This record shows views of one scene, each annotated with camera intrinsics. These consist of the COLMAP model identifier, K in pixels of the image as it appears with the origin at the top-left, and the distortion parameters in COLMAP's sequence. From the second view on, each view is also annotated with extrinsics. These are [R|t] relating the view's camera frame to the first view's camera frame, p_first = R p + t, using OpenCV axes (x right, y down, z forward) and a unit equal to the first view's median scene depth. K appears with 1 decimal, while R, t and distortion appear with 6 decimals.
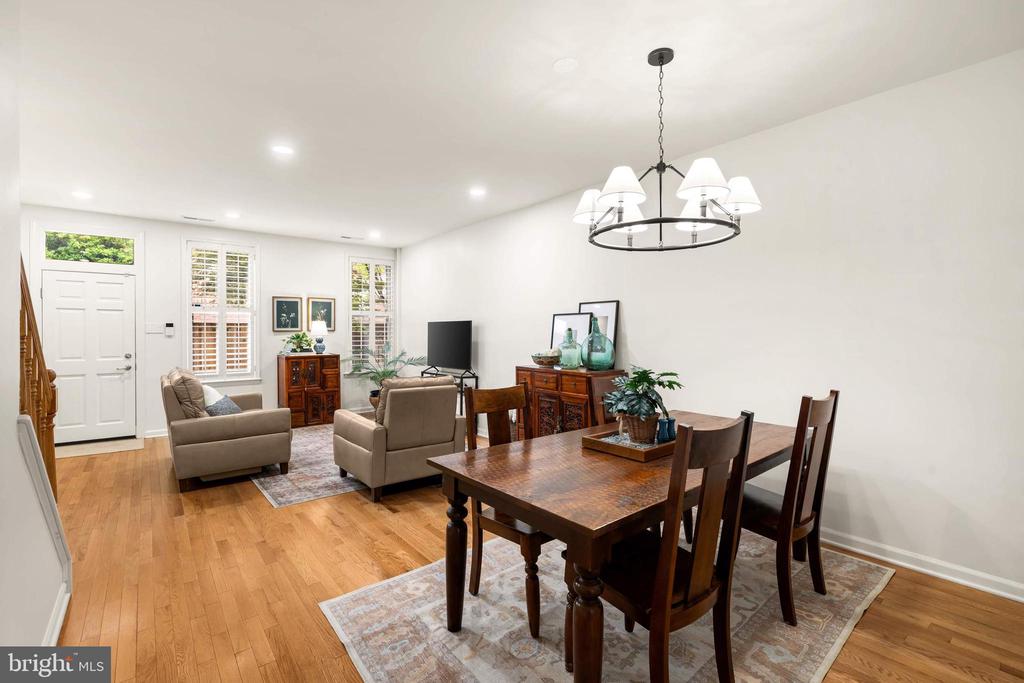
lens RADIAL K [[457.0, 0, 515.6], [0, 457.0, 337.1], [0, 0, 1]] dist [-0.007074, 0.001853]
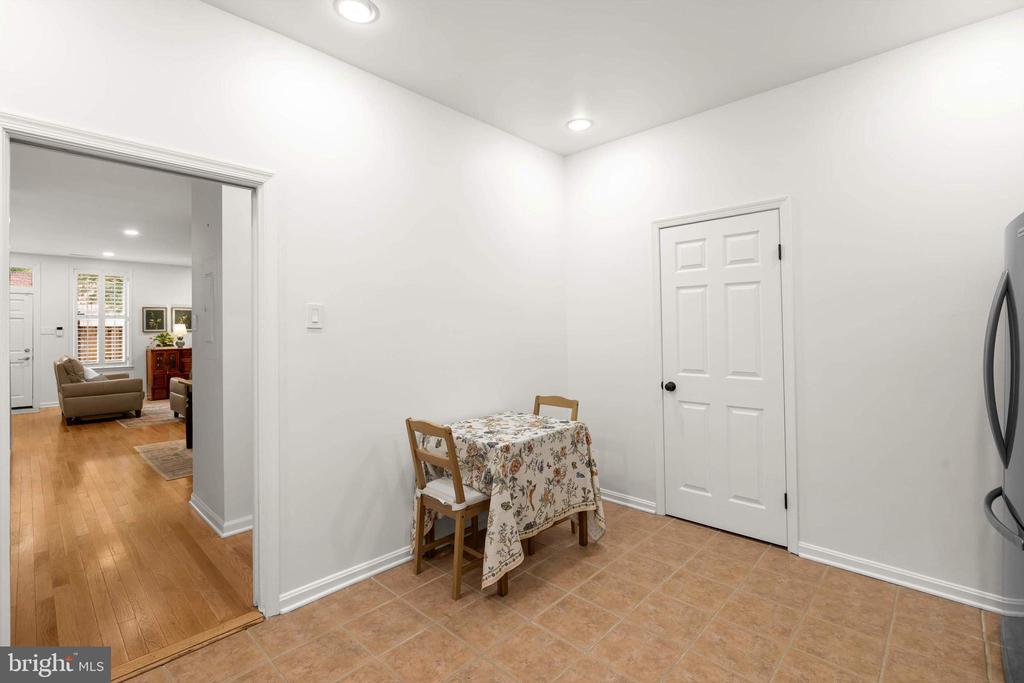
lens RADIAL K [[457.0, 0, 512.0], [0, 457.0, 331.8], [0, 0, 1]] dist [-0.007074, 0.001853]
pose [[0.990617, -0.011633, 0.136173, 0.405000], [0.013179, 0.999858, -0.010455, 0.016485], [-0.136032, 0.012151, 0.990630, -0.542915]]
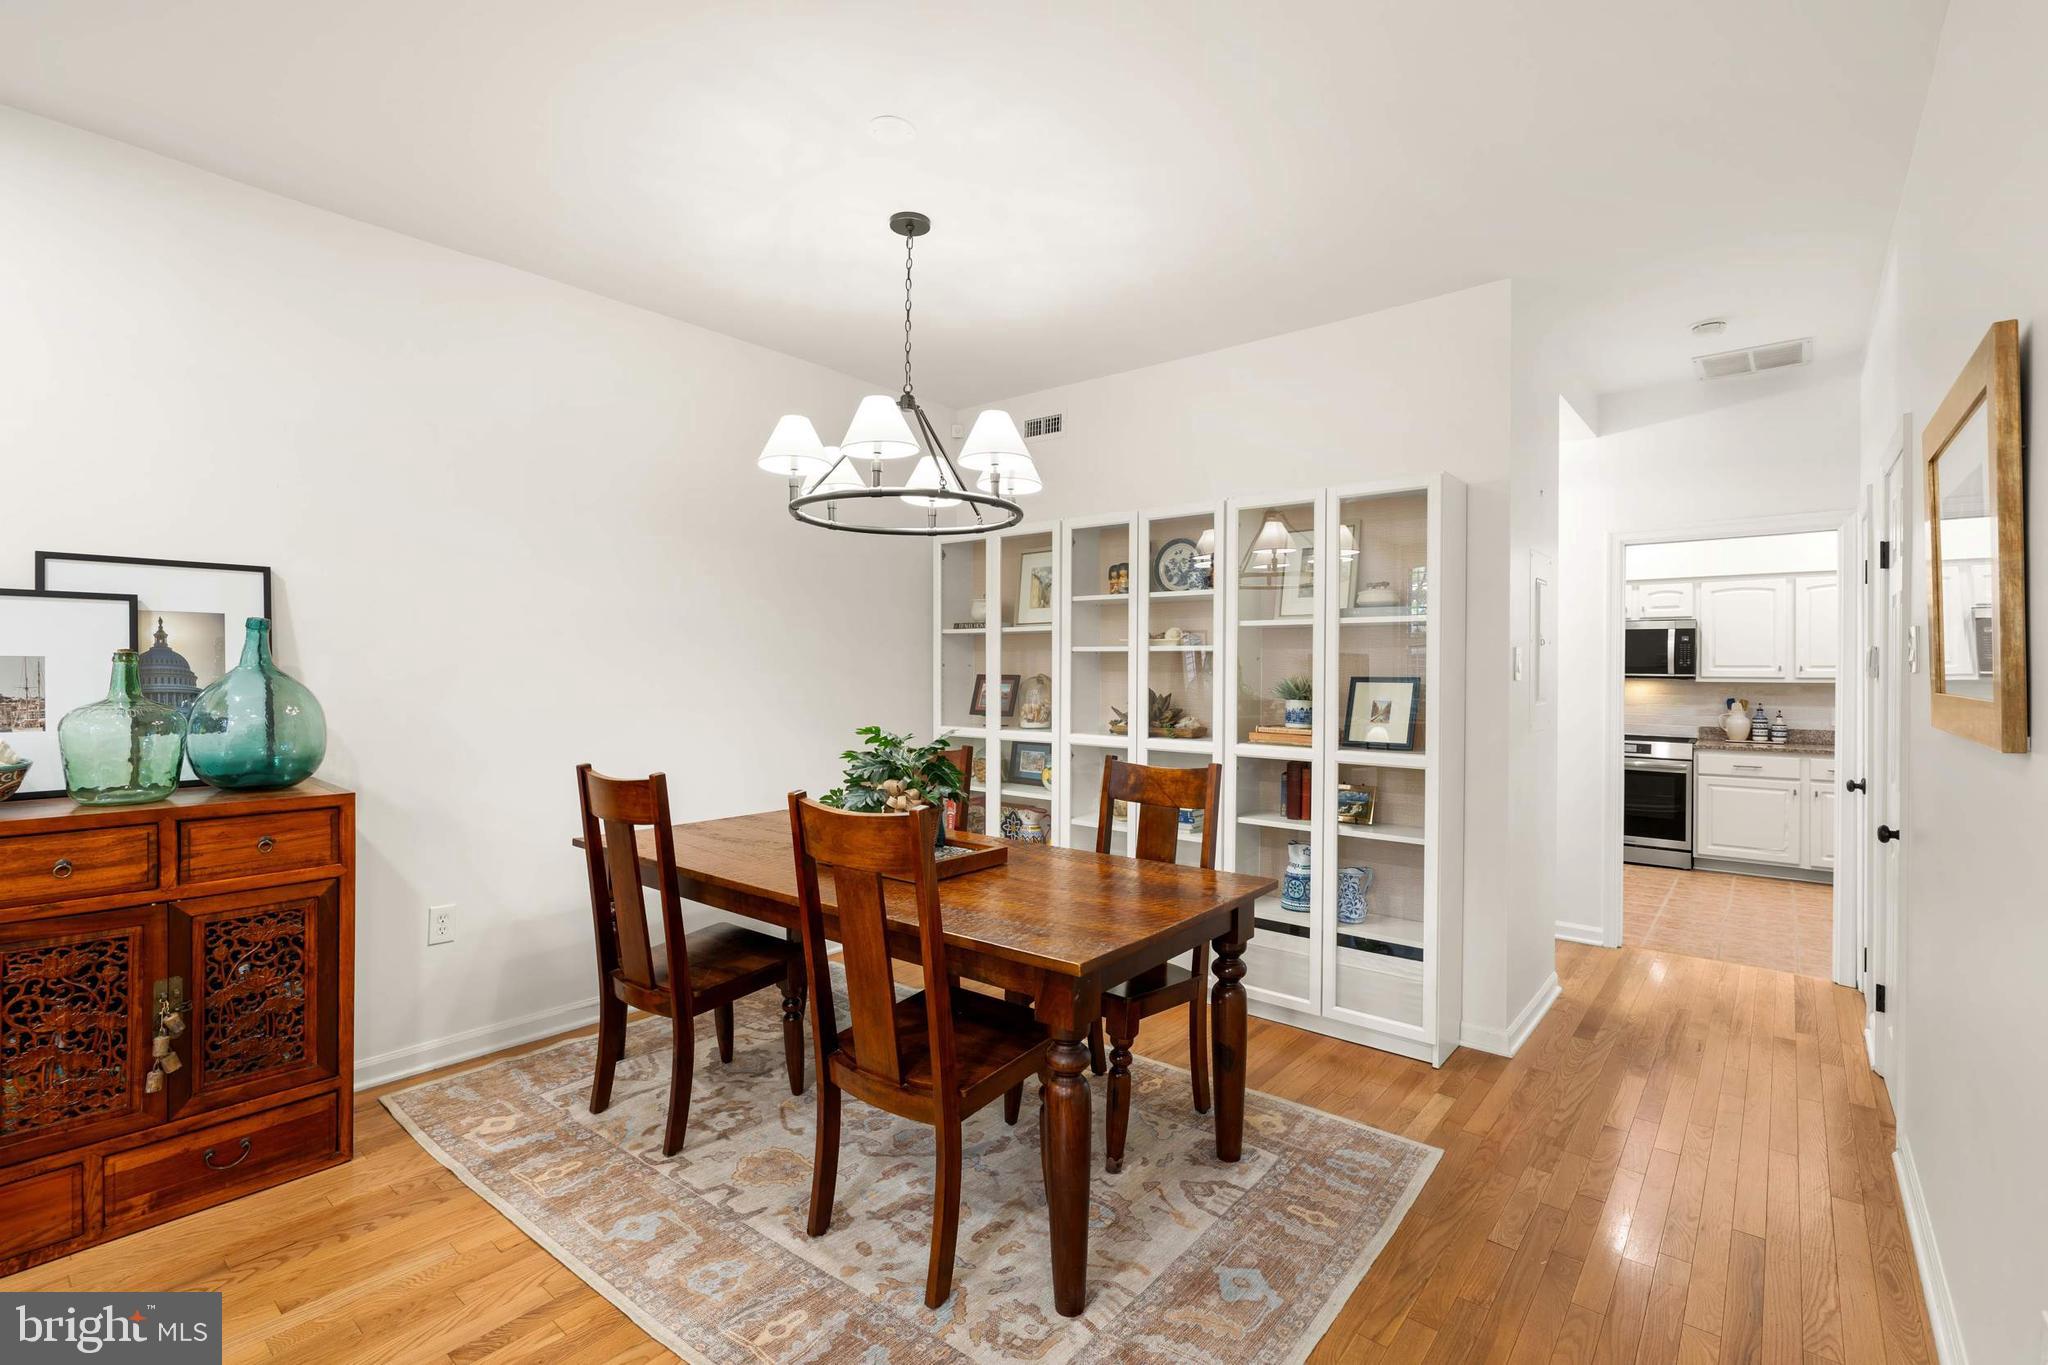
lens RADIAL K [[913.9, 0, 1007.6], [0, 913.9, 668.8], [0, 0, 1]] dist [-0.007074, 0.001853]
pose [[-0.186089, -0.001381, 0.982532, -0.332352], [0.004451, 0.999988, 0.002248, -0.005122], [-0.982523, 0.004791, -0.186080, 0.394715]]
